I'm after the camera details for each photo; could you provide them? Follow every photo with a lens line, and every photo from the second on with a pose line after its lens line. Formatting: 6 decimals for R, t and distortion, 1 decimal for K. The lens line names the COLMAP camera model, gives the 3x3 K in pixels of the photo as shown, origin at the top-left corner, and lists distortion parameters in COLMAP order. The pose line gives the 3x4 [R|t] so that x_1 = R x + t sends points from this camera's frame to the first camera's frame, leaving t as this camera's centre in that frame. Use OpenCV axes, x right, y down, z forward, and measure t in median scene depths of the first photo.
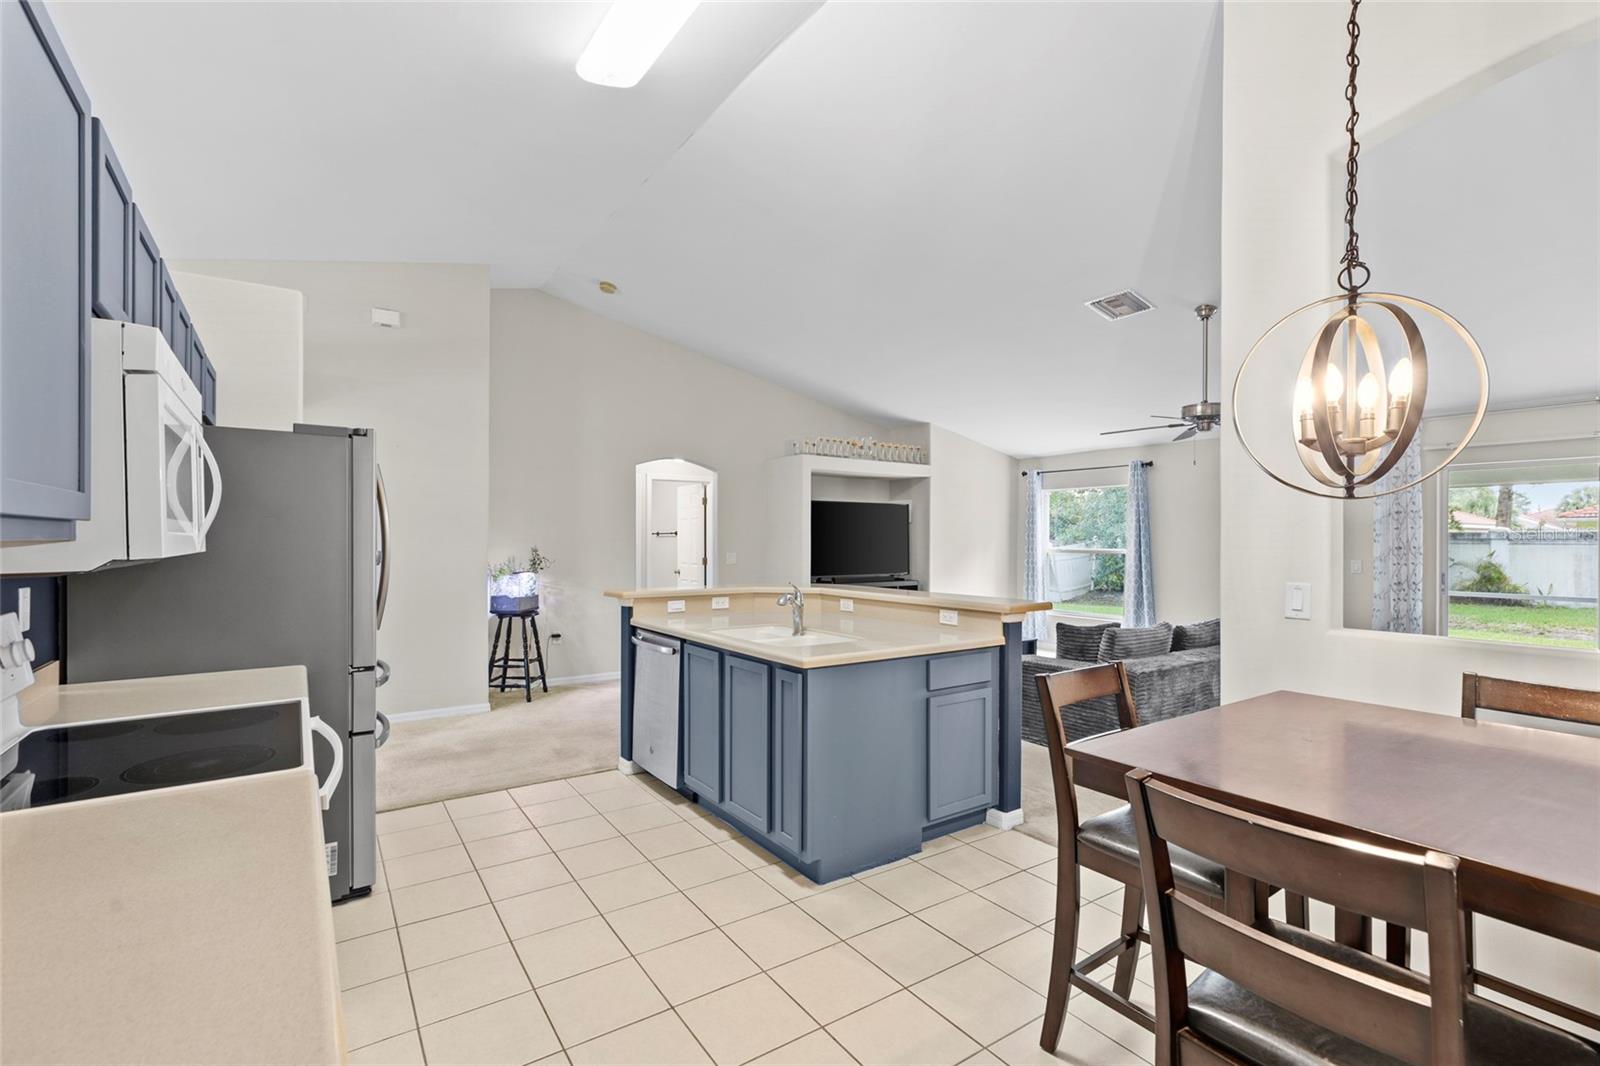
lens RADIAL K [[725.6, 0, 802.4], [0, 725.6, 526.7], [0, 0, 1]] dist [0.005368, 0.000619]
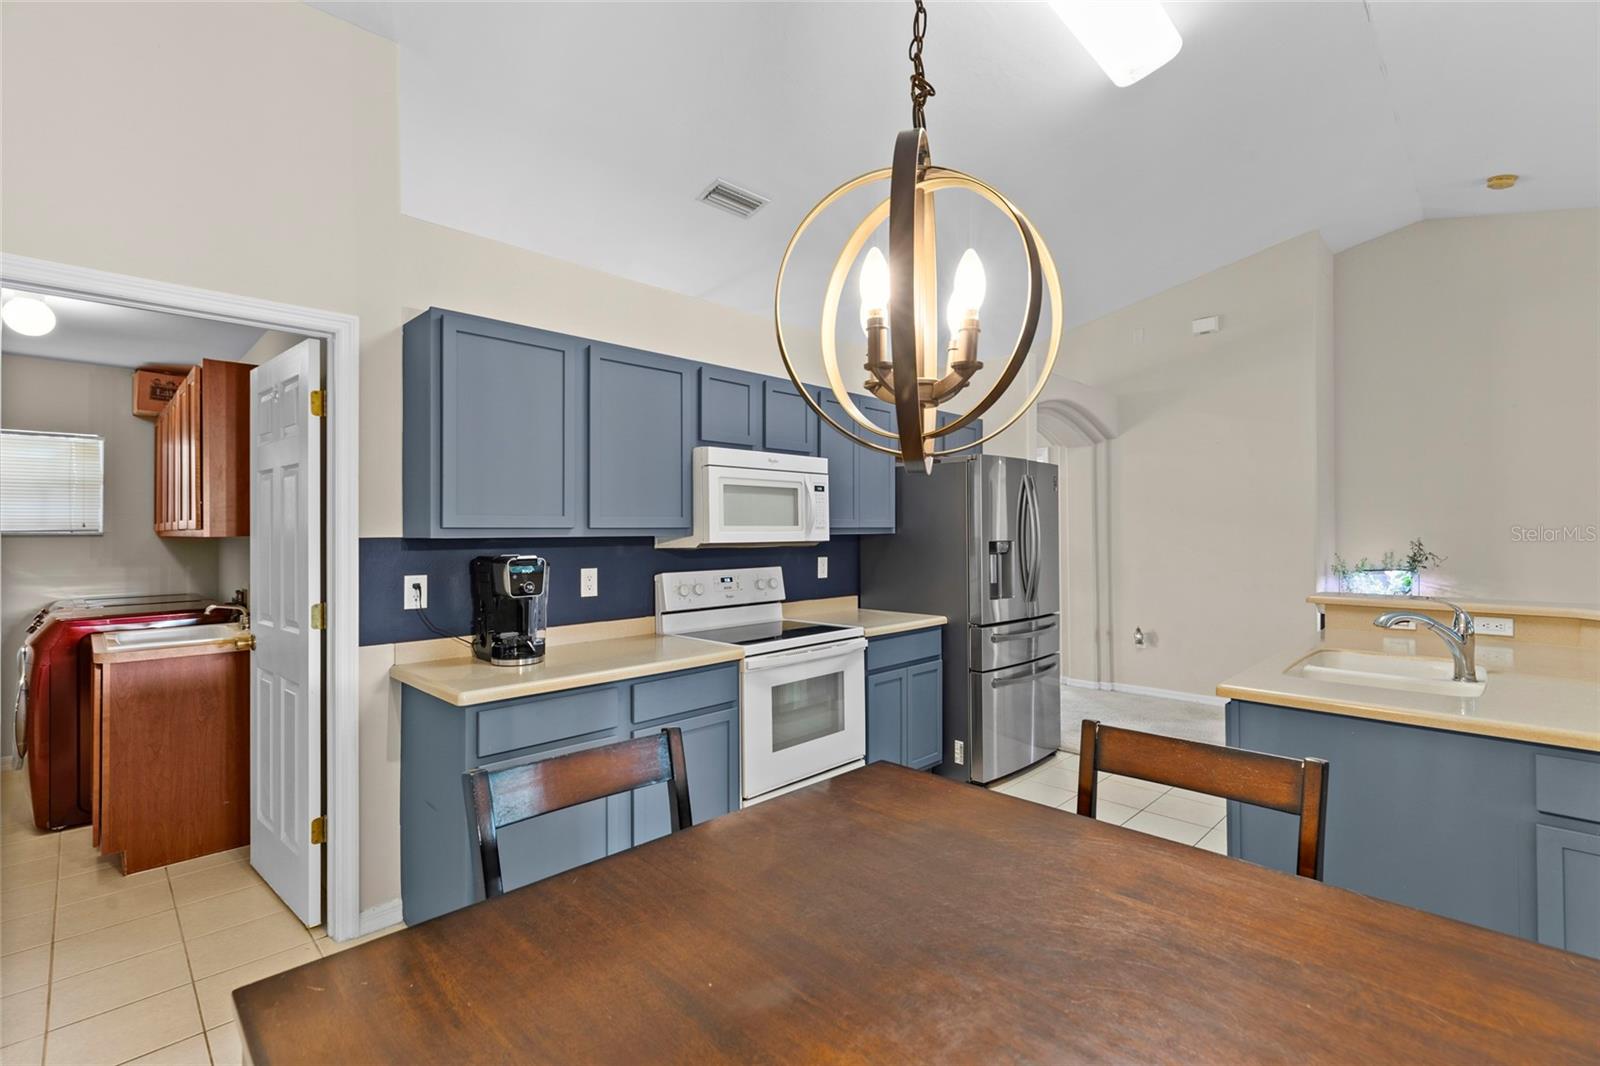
lens RADIAL K [[725.6, 0, 802.4], [0, 725.6, 526.7], [0, 0, 1]] dist [0.005368, 0.000619]
pose [[0.184116, -0.006356, -0.982884, 0.427502], [0.021273, 0.999771, -0.002481, 0.000274], [0.982674, -0.020452, 0.184209, 0.240129]]
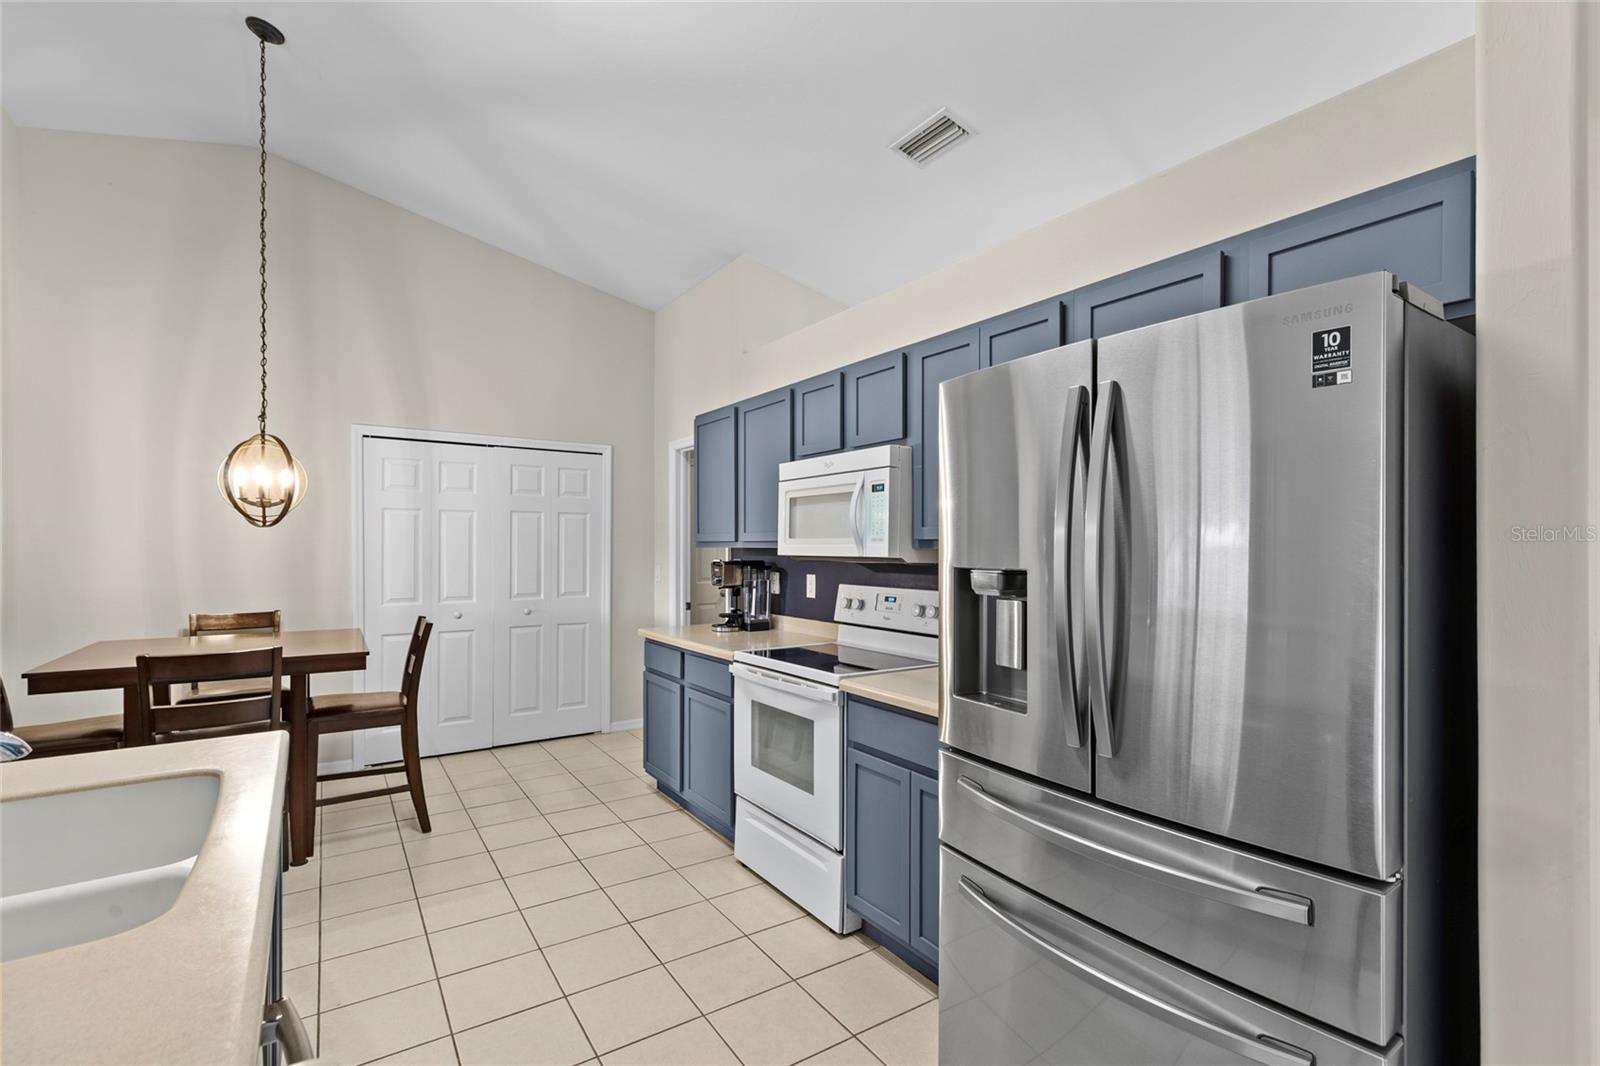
lens RADIAL K [[731.0, 0, 804.4], [0, 731.0, 550.2], [0, 0, 1]] dist [0.004171, -0.000294]
pose [[-0.999894, -0.002554, 0.014336, -0.285821], [-0.002705, 0.999940, -0.010572, 0.014922], [-0.014308, -0.010610, -0.999841, 0.997247]]
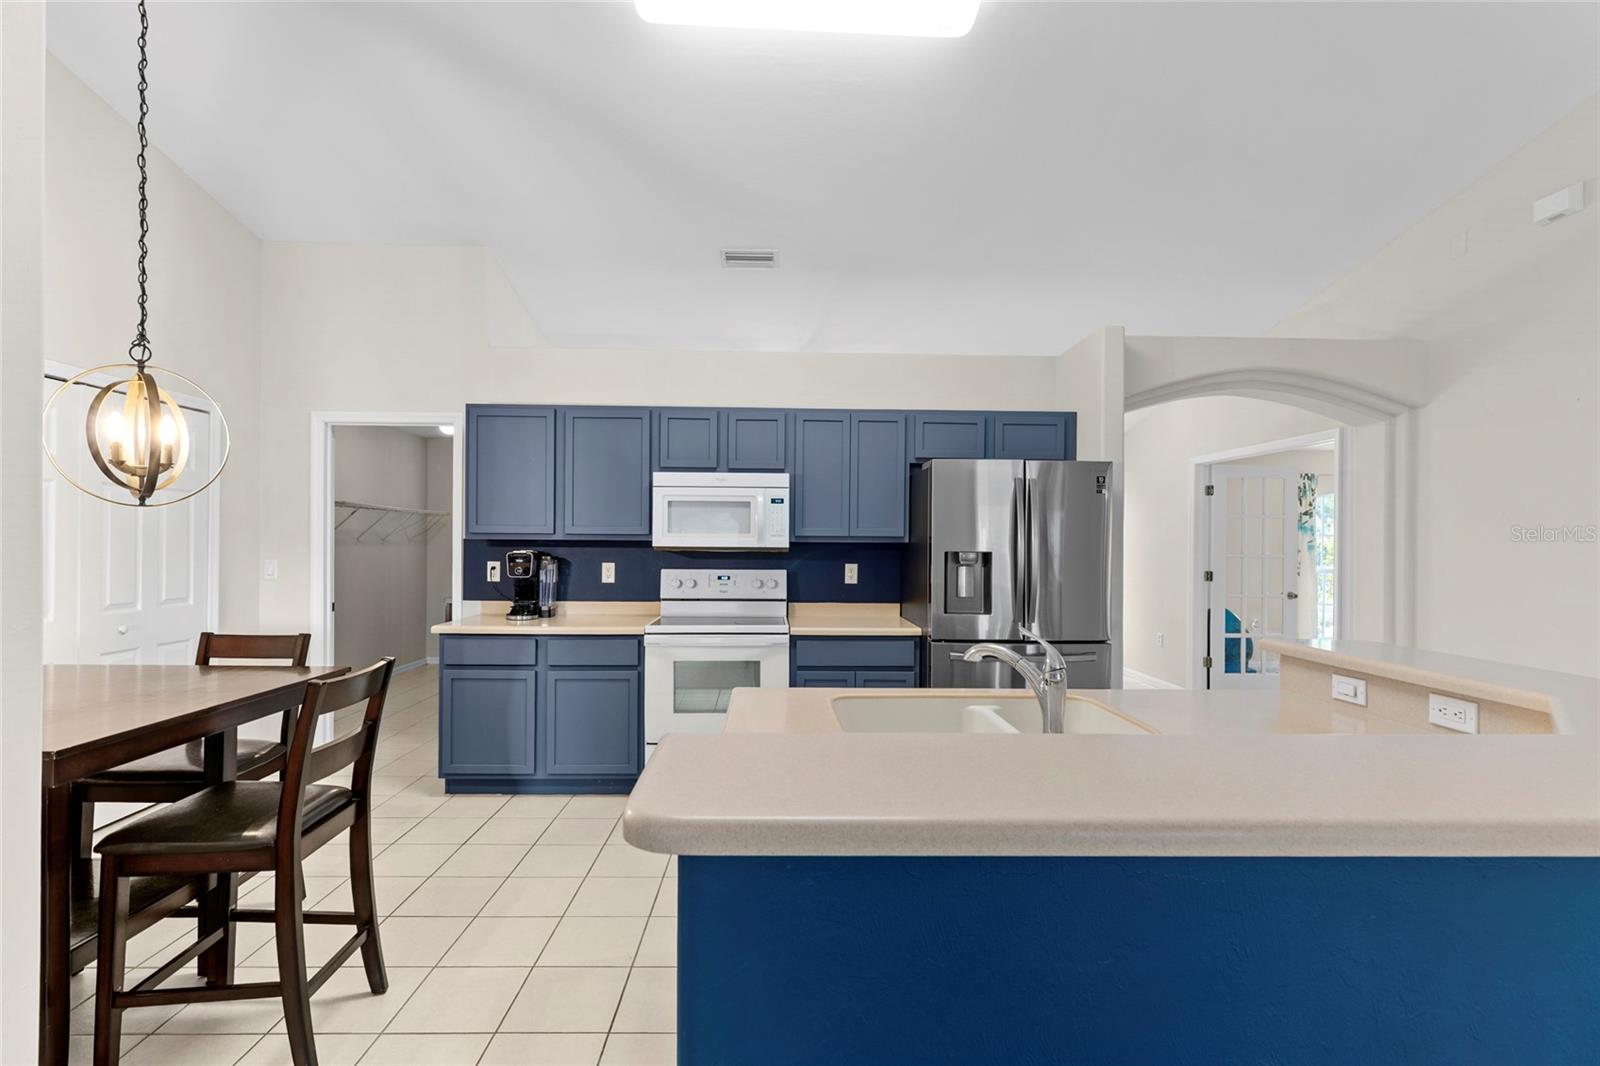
lens RADIAL K [[733.8, 0, 796.5], [0, 733.8, 543.5], [0, 0, 1]] dist [0.012268, 0.000667]
pose [[-0.548580, -0.002525, -0.836094, 0.397878], [0.004789, 0.999970, -0.006162, 0.015112], [0.836084, -0.007385, -0.548551, 0.912982]]
